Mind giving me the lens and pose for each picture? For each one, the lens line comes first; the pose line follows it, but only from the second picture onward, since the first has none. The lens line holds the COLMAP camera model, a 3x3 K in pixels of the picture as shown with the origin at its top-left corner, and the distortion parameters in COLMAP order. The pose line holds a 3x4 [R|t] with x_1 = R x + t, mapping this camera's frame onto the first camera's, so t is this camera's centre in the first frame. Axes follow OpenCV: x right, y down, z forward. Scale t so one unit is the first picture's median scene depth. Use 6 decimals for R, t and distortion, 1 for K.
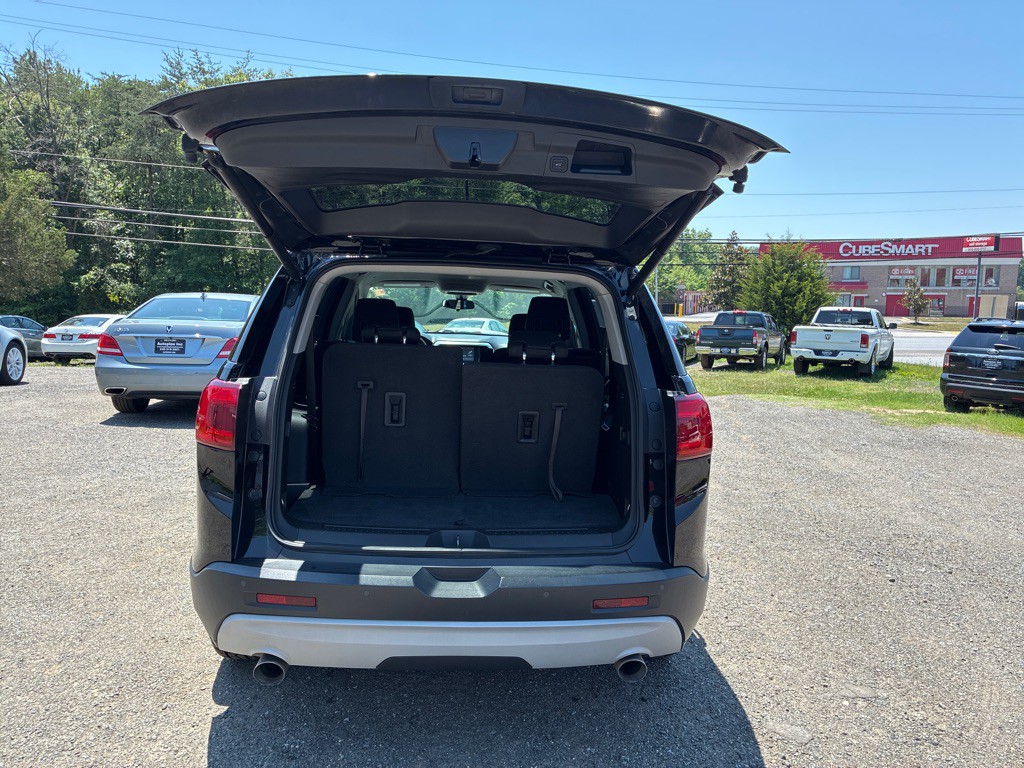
lens RADIAL K [[778.3, 0, 510.3], [0, 778.3, 381.9], [0, 0, 1]] dist [0.074052, -0.104391]
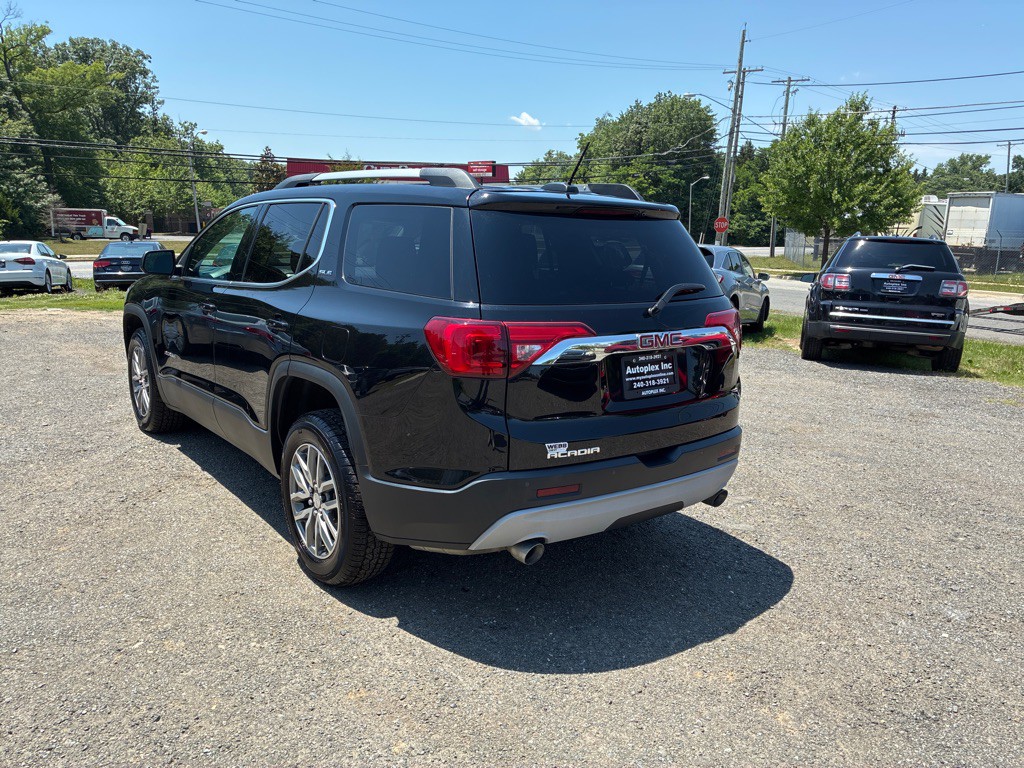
lens RADIAL K [[778.3, 0, 510.3], [0, 778.3, 381.9], [0, 0, 1]] dist [0.074052, -0.104391]
pose [[0.833958, -0.112068, 0.540328, -0.240175], [0.056109, 0.991307, 0.119006, -0.011351], [-0.548967, -0.068929, 0.832997, 0.005663]]
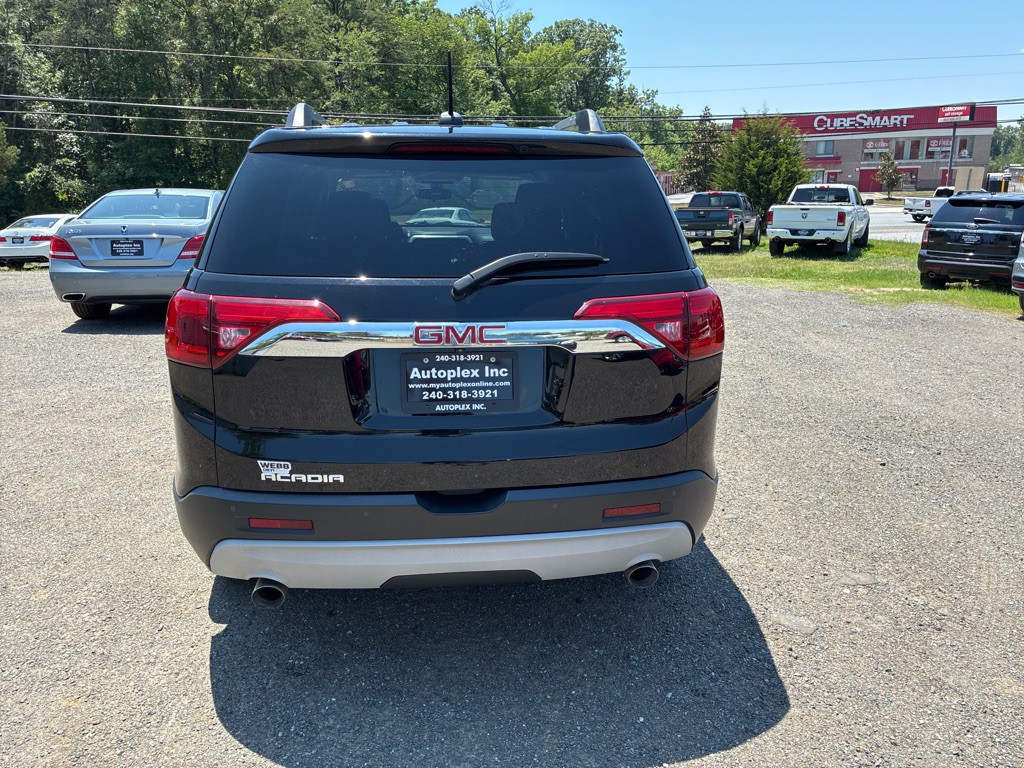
lens RADIAL K [[778.3, 0, 510.3], [0, 778.3, 381.9], [0, 0, 1]] dist [0.074052, -0.104391]
pose [[0.998753, -0.037584, 0.032866, -0.008707], [0.032607, 0.989518, 0.140681, -0.003915], [-0.037809, -0.139434, 0.989509, 0.020120]]
